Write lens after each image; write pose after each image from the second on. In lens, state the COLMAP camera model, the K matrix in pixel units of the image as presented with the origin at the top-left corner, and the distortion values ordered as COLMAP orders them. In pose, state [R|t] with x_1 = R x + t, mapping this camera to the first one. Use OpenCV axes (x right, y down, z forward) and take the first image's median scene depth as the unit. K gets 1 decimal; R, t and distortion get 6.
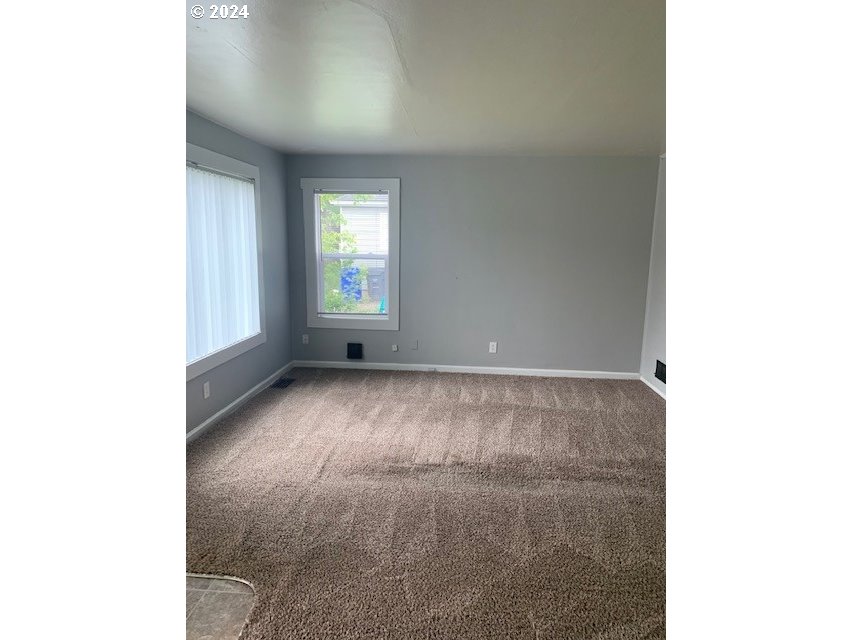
lens RADIAL K [[485.2, 0, 425.8], [0, 485.2, 317.0], [0, 0, 1]] dist [0.015387, -0.013878]
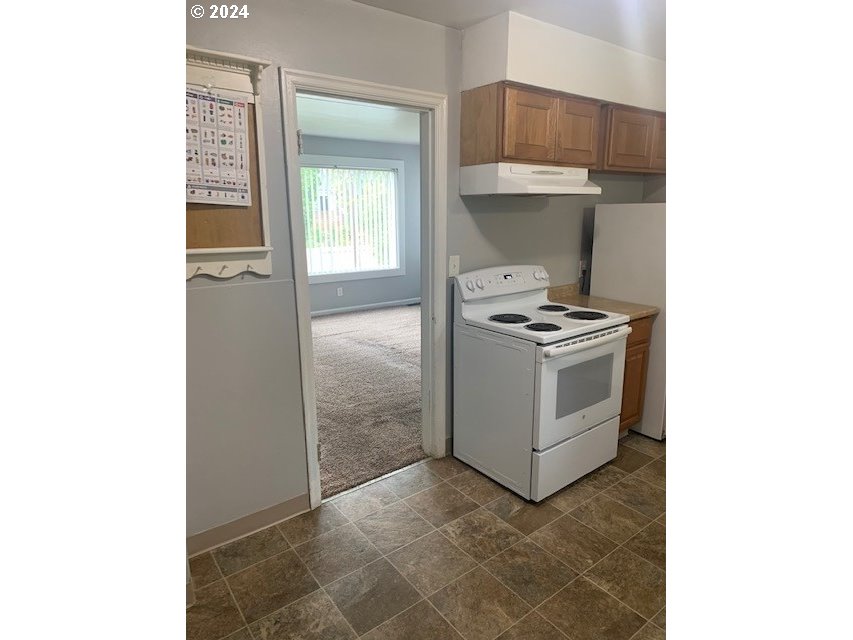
lens RADIAL K [[485.2, 0, 432.0], [0, 485.2, 322.9], [0, 0, 1]] dist [0.015387, -0.013878]
pose [[0.677614, 0.150593, -0.719834, 1.130444], [-0.101771, 0.988594, 0.111017, 0.027875], [0.728342, -0.001968, 0.685211, 0.005370]]
